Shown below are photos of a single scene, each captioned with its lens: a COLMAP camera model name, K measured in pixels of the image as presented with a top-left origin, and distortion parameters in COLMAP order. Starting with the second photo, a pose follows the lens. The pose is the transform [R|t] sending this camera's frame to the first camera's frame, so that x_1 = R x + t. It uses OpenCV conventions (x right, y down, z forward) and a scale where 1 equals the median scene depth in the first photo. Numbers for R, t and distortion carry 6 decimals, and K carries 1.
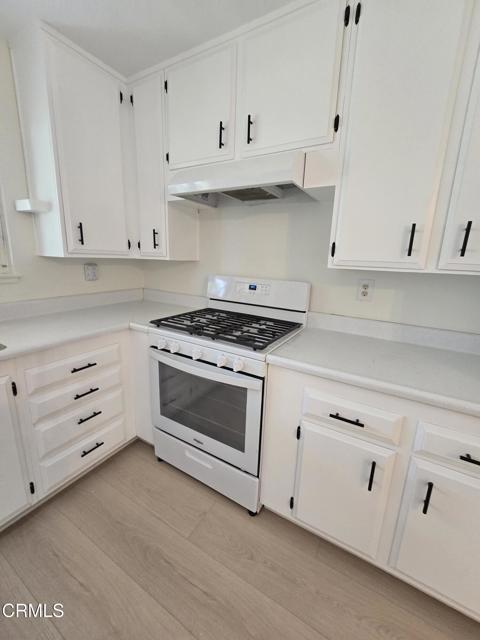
lens RADIAL K [[262.2, 0, 242.7], [0, 262.2, 314.9], [0, 0, 1]] dist [-0.011531, 0.000384]
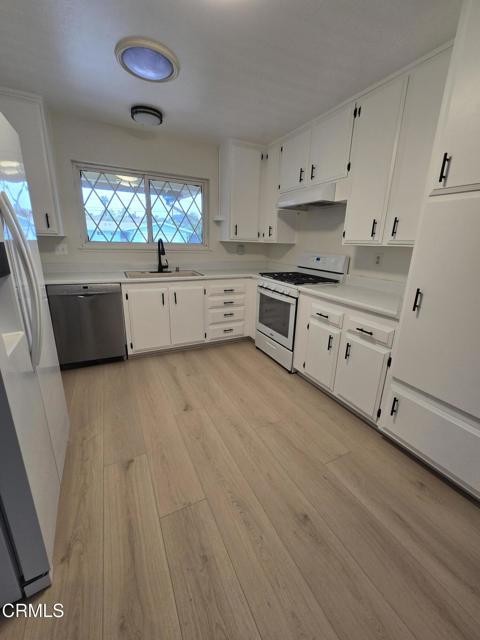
lens RADIAL K [[262.2, 0, 241.4], [0, 262.2, 319.5], [0, 0, 1]] dist [-0.011531, 0.000384]
pose [[0.829878, 0.148341, -0.537863, 0.689438], [-0.121160, 0.988918, 0.085802, 0.227606], [0.544631, -0.006038, 0.838654, -0.790062]]
